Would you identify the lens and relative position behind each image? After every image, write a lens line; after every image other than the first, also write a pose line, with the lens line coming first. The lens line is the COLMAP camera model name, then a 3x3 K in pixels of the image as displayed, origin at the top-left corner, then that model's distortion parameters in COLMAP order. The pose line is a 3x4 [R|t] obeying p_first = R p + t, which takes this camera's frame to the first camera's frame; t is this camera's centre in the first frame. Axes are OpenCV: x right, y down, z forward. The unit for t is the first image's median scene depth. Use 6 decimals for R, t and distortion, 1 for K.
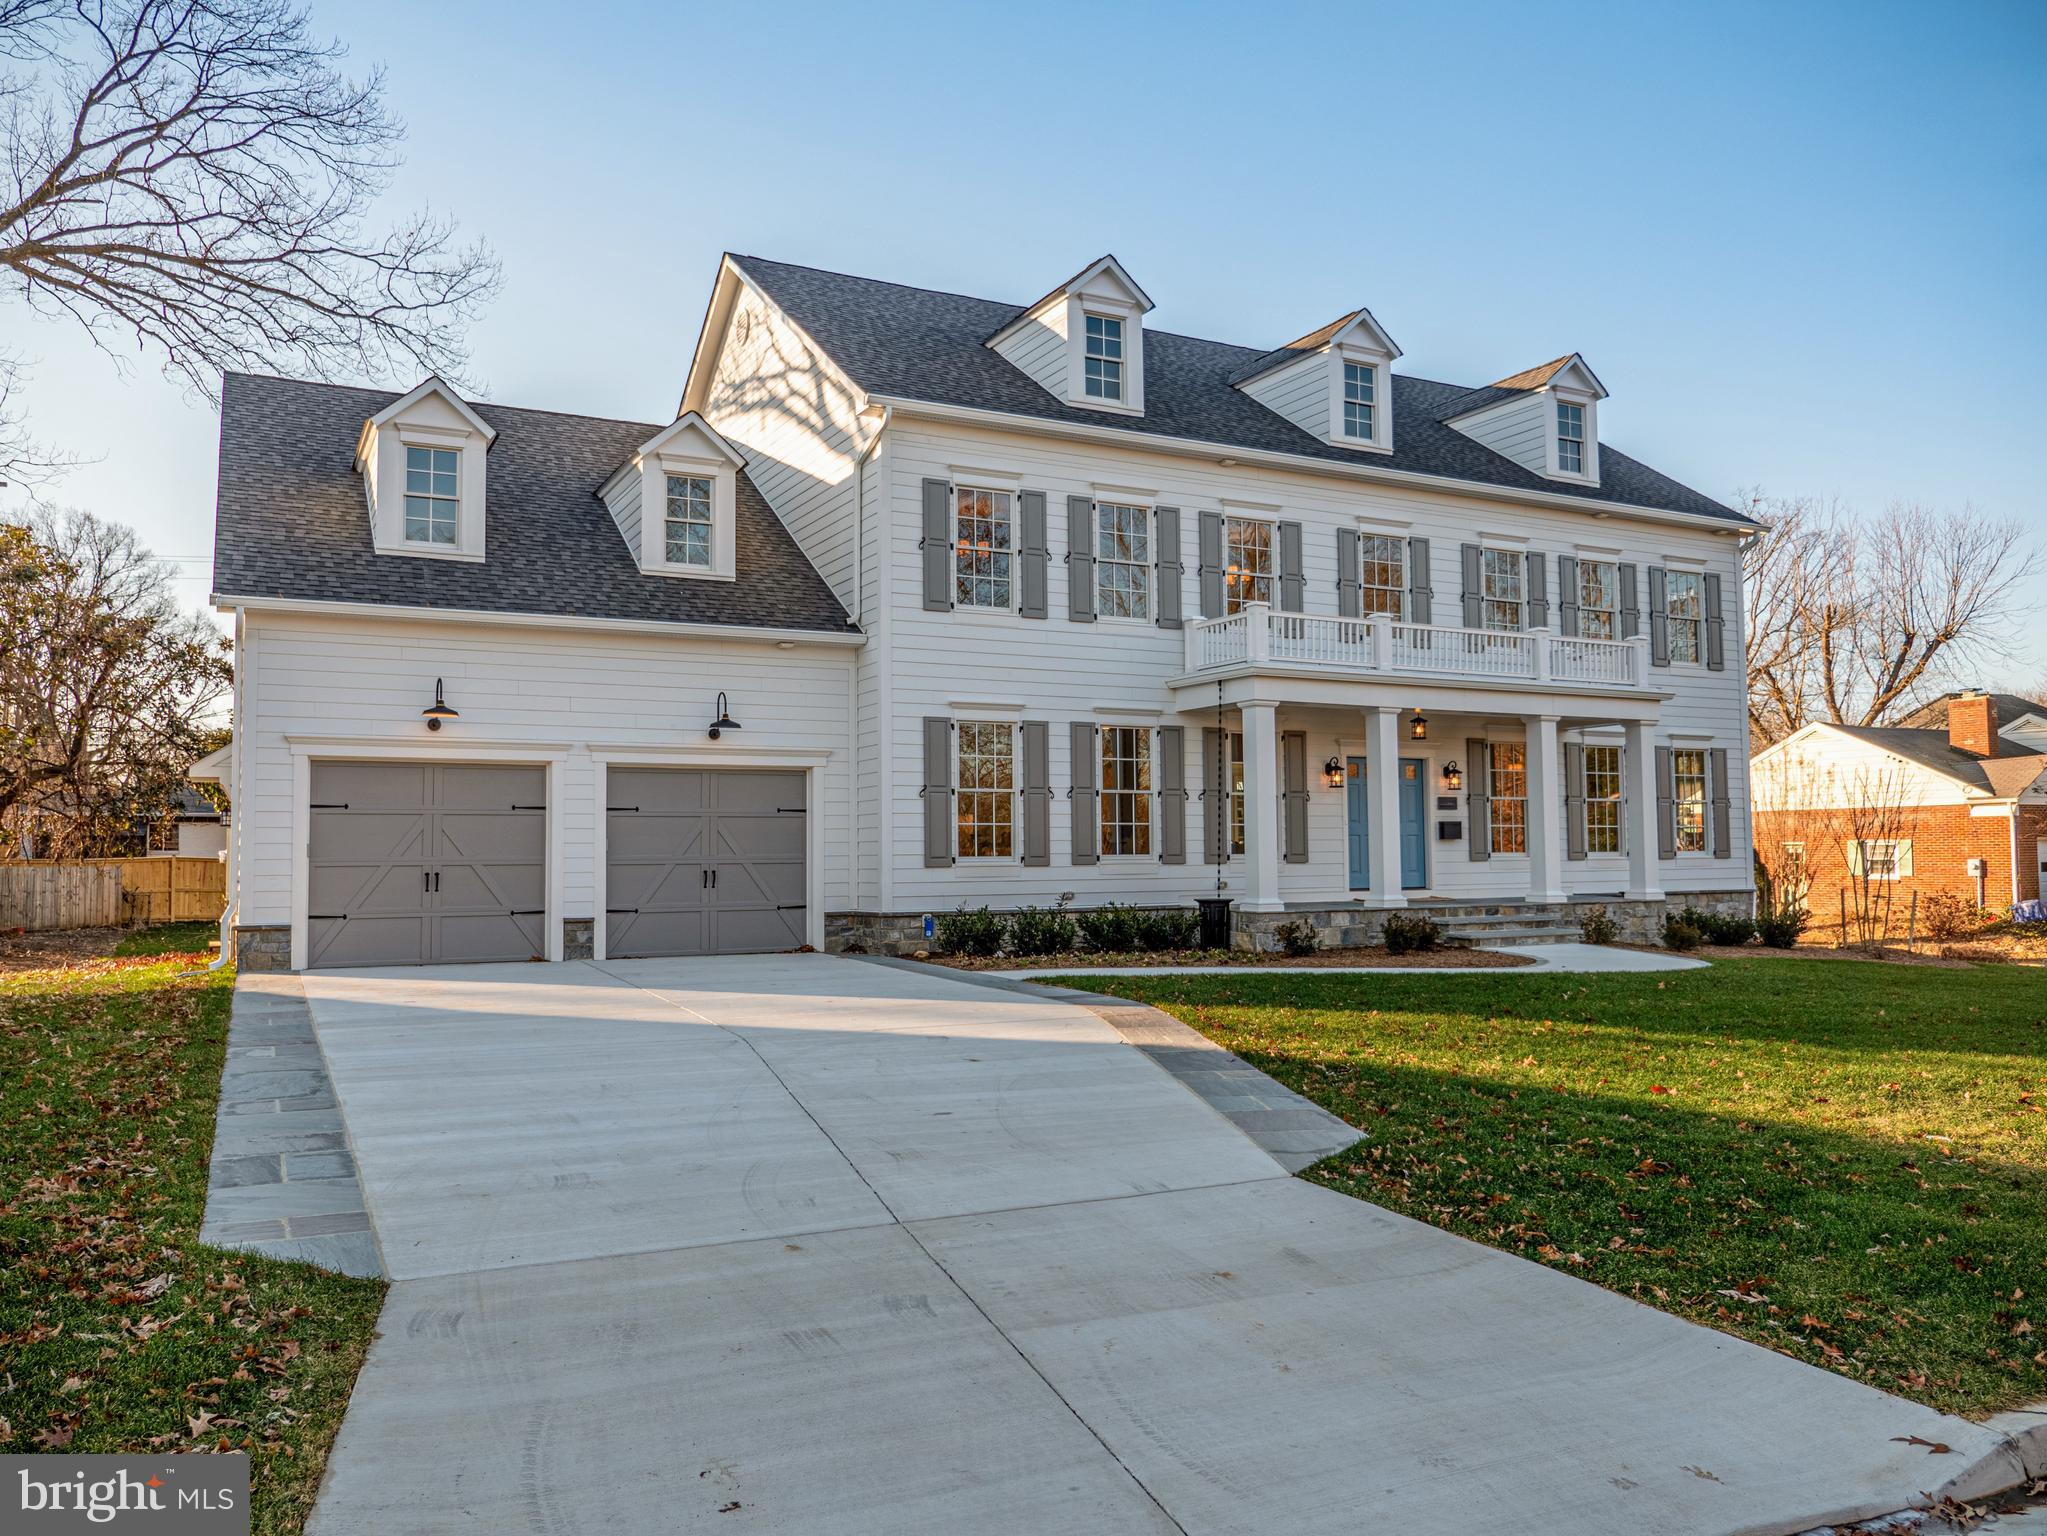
lens RADIAL K [[1503.4, 0, 1008.0], [0, 1503.4, 782.1], [0, 0, 1]] dist [-0.028330, 0.013431]
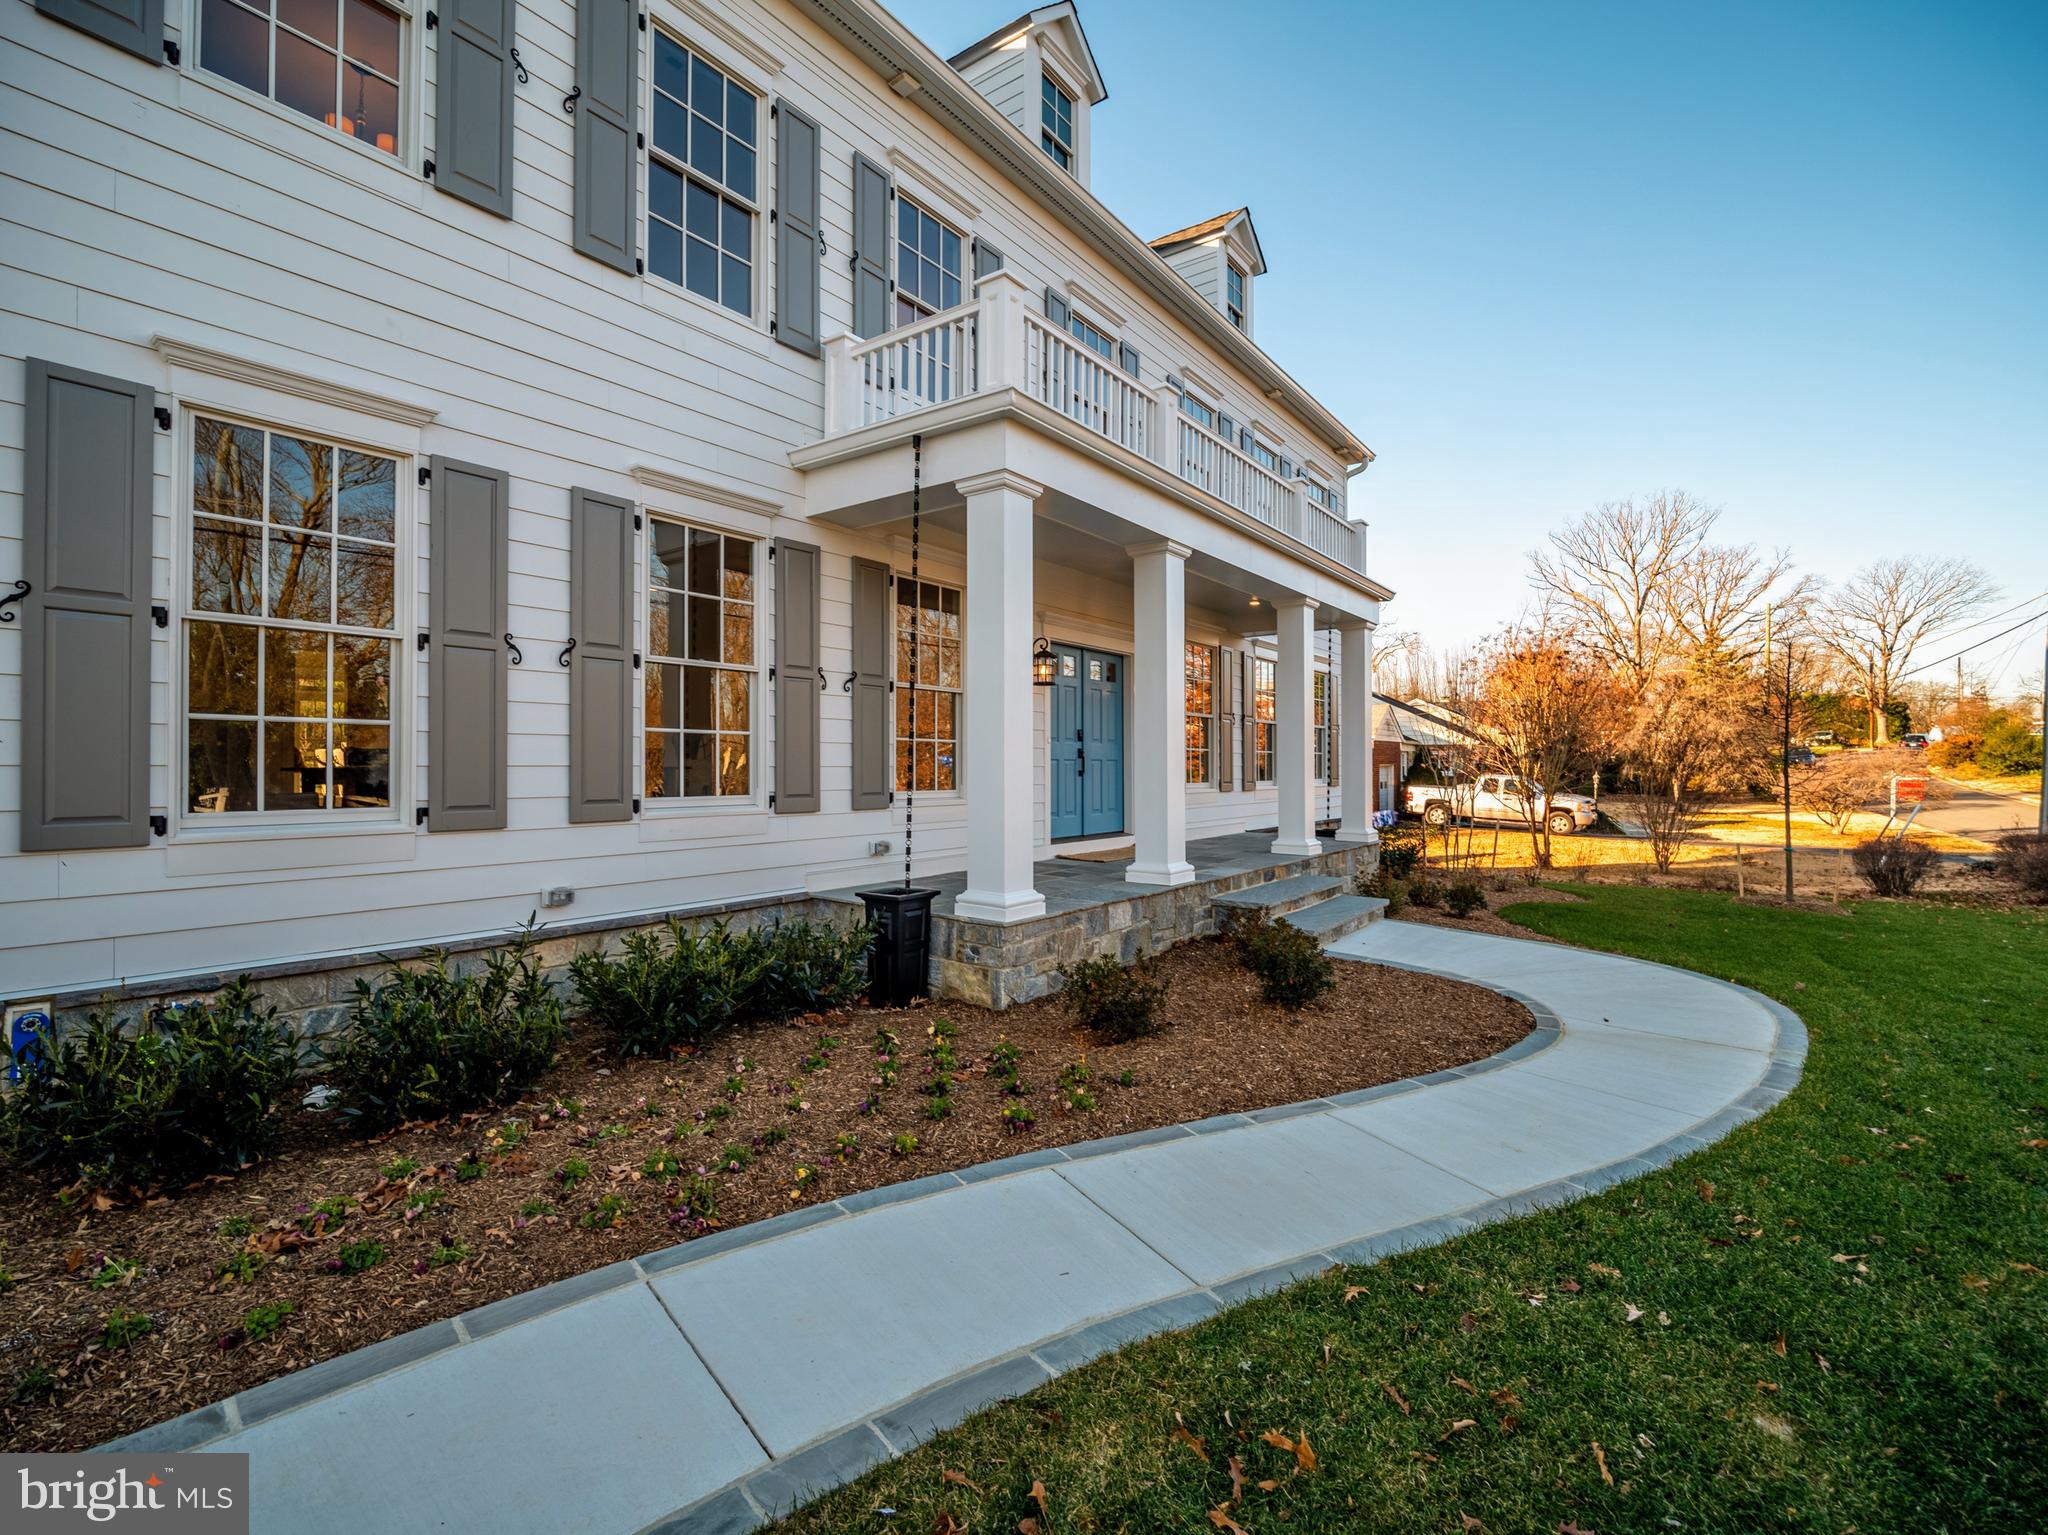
lens RADIAL K [[928.3, 0, 1034.2], [0, 928.3, 758.1], [0, 0, 1]] dist [-0.007965, -0.002118]
pose [[0.896123, 0.011865, 0.443646, 0.042201], [-0.029185, 0.999054, 0.032230, 0.023418], [-0.442844, -0.041830, 0.895622, 0.680326]]
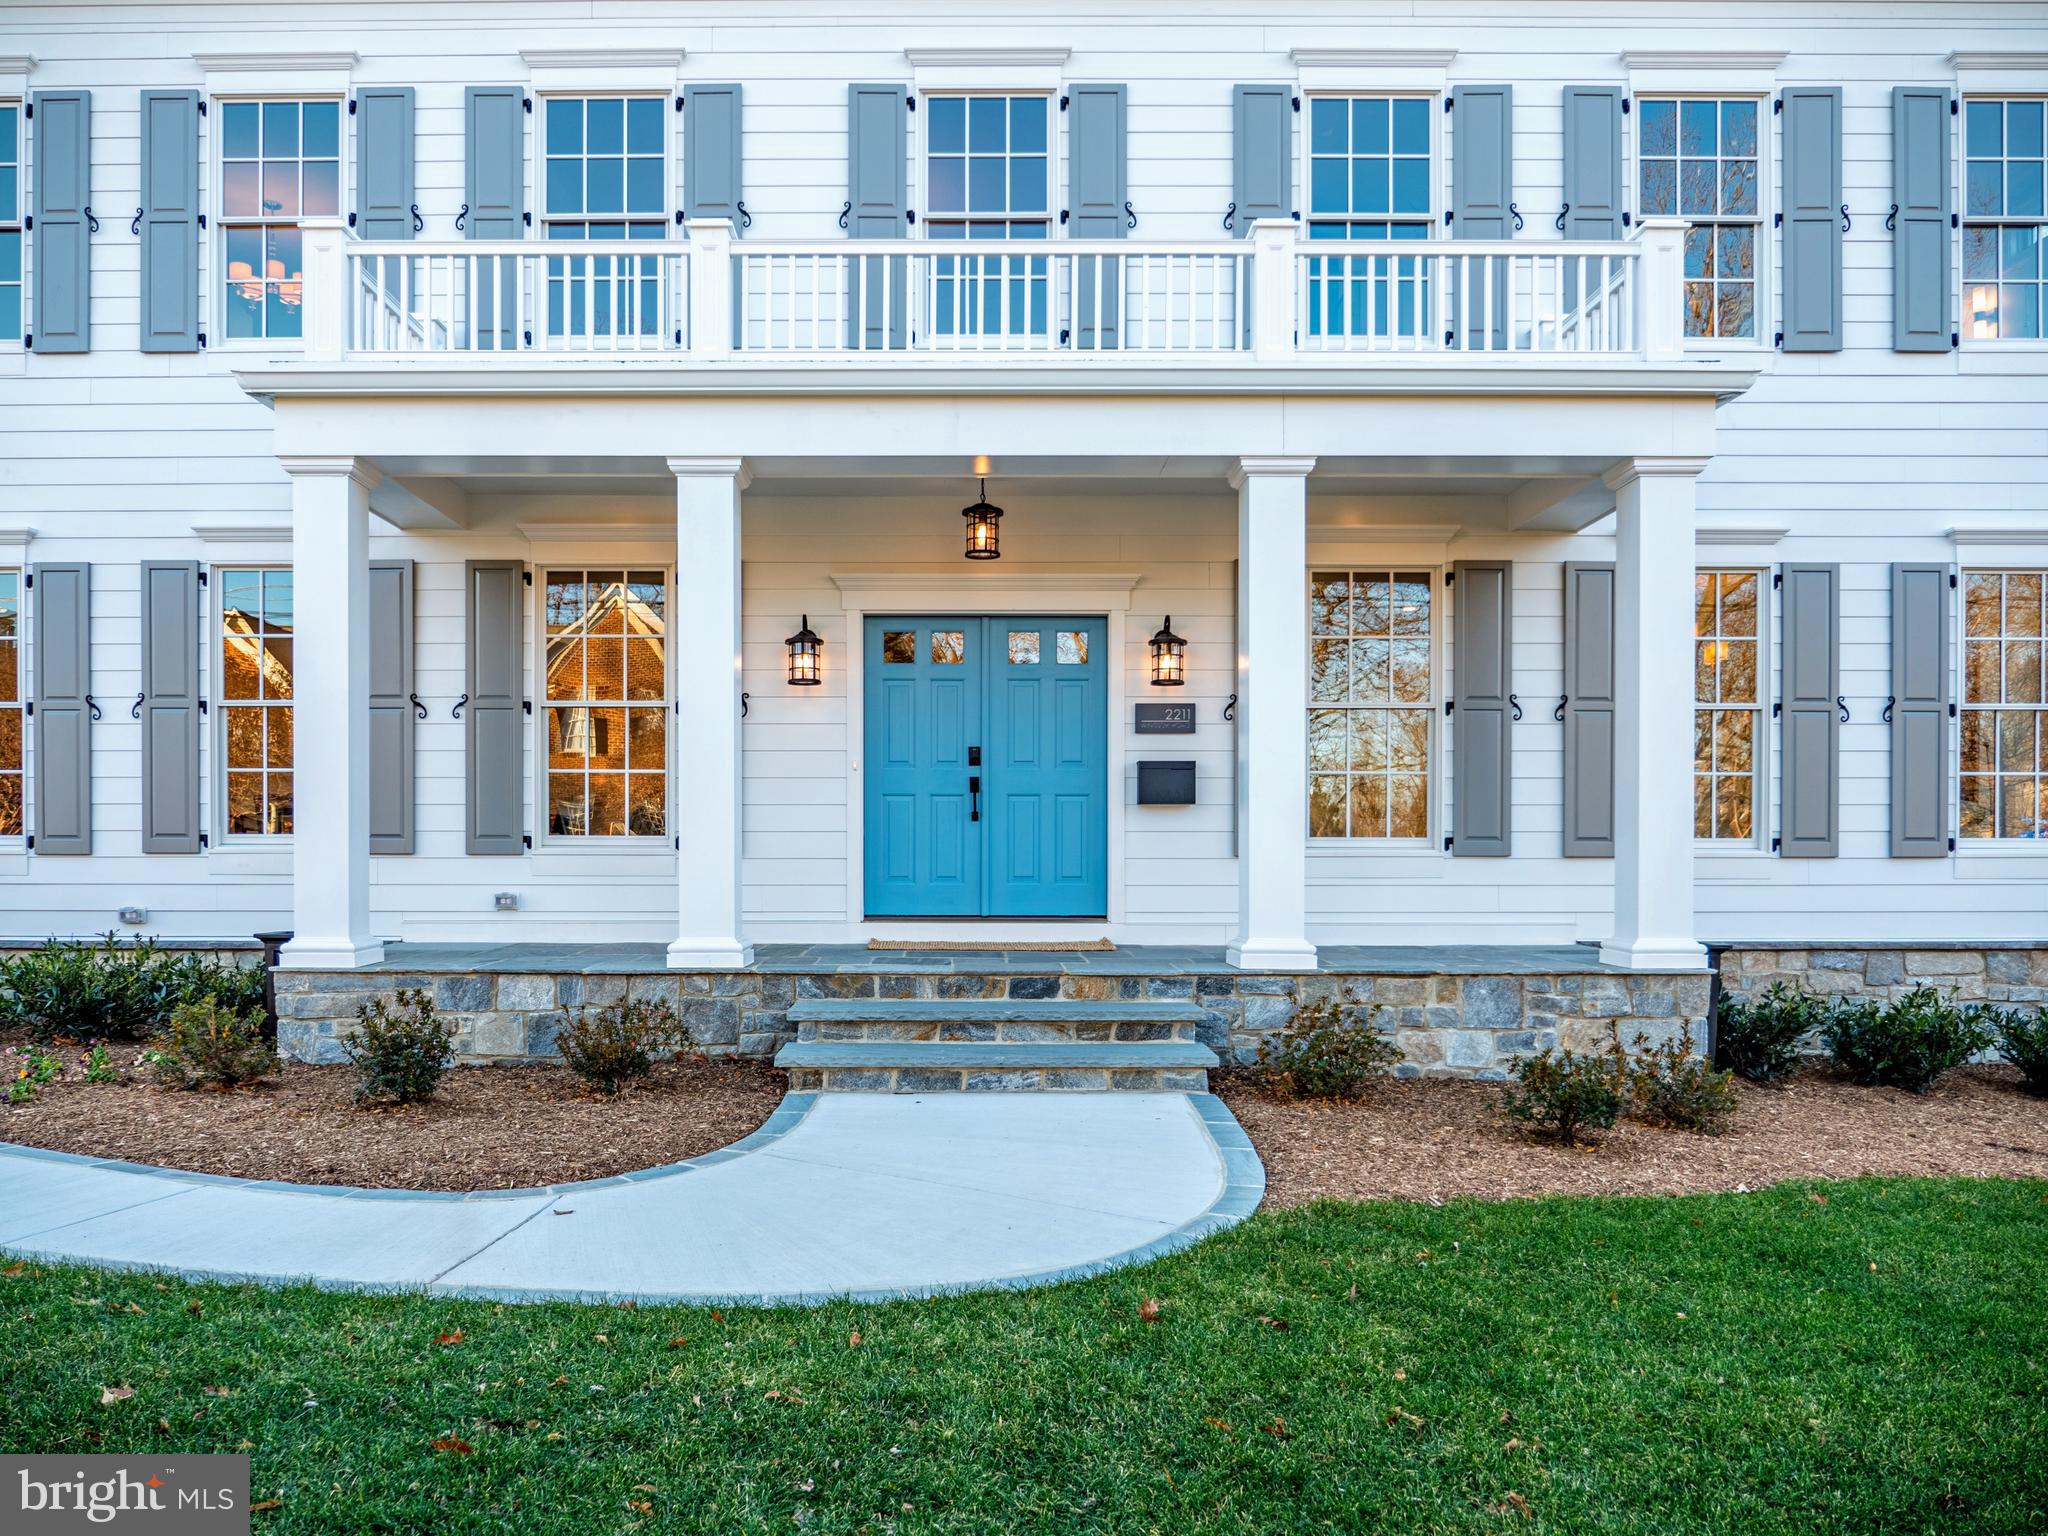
lens RADIAL K [[1504.2, 0, 943.8], [0, 1504.2, 884.1], [0, 0, 1]] dist [-0.028330, 0.013431]
pose [[0.885798, 0.017549, -0.463740, 0.482111], [0.015006, 0.997679, 0.066418, 0.035160], [0.463829, -0.065792, 0.883478, 0.661625]]
